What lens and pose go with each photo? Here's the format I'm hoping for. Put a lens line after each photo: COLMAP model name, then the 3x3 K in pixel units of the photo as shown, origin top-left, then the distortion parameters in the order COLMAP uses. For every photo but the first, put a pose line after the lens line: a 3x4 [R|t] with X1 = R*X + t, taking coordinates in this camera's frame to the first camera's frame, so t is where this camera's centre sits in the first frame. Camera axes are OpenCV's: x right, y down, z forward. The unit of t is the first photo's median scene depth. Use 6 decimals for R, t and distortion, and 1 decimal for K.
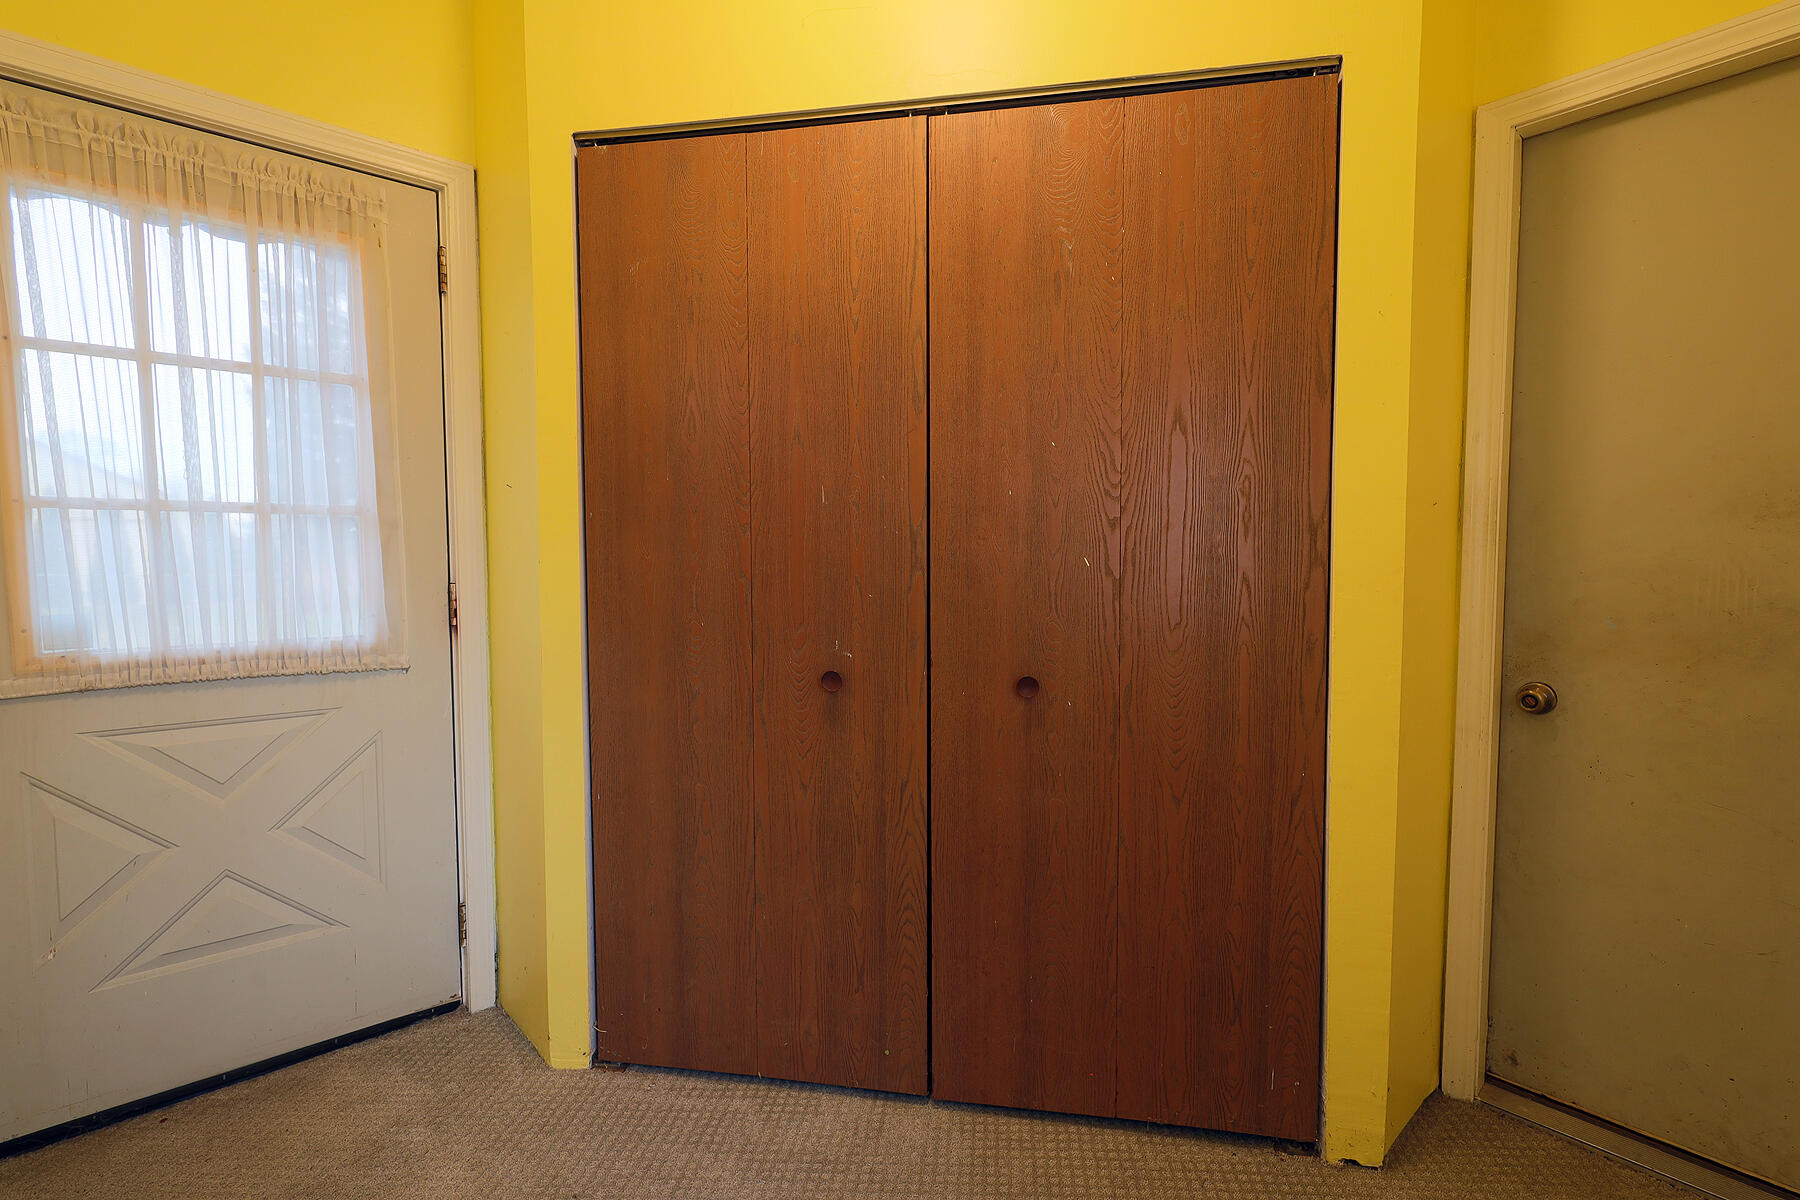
lens RADIAL K [[828.9, 0, 901.6], [0, 828.9, 604.0], [0, 0, 1]] dist [0.000272, 0.000475]
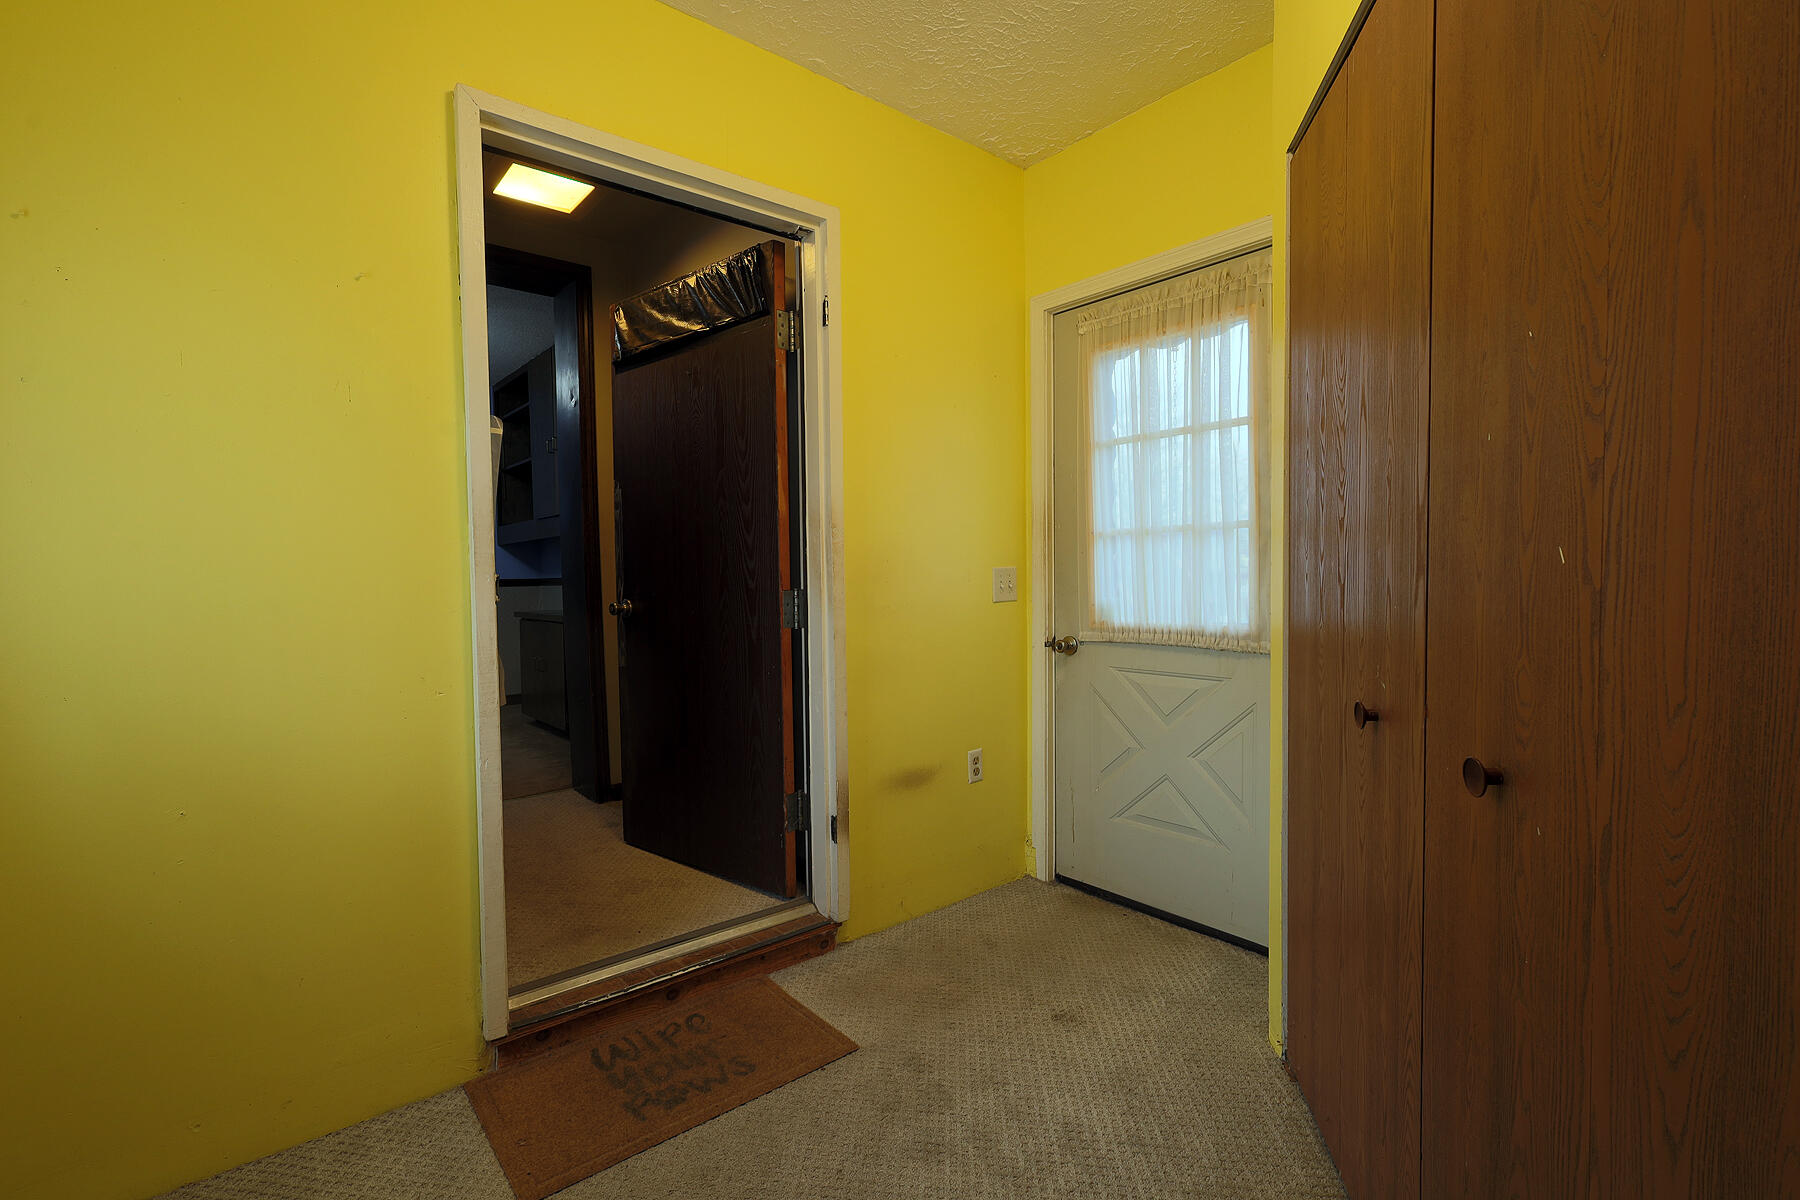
lens RADIAL K [[828.9, 0, 901.6], [0, 828.9, 604.0], [0, 0, 1]] dist [0.000272, 0.000475]
pose [[-0.036993, 0.039280, -0.998543, 0.727498], [-0.042051, 0.998281, 0.040828, -0.025248], [0.998430, 0.043500, -0.035278, 0.620915]]
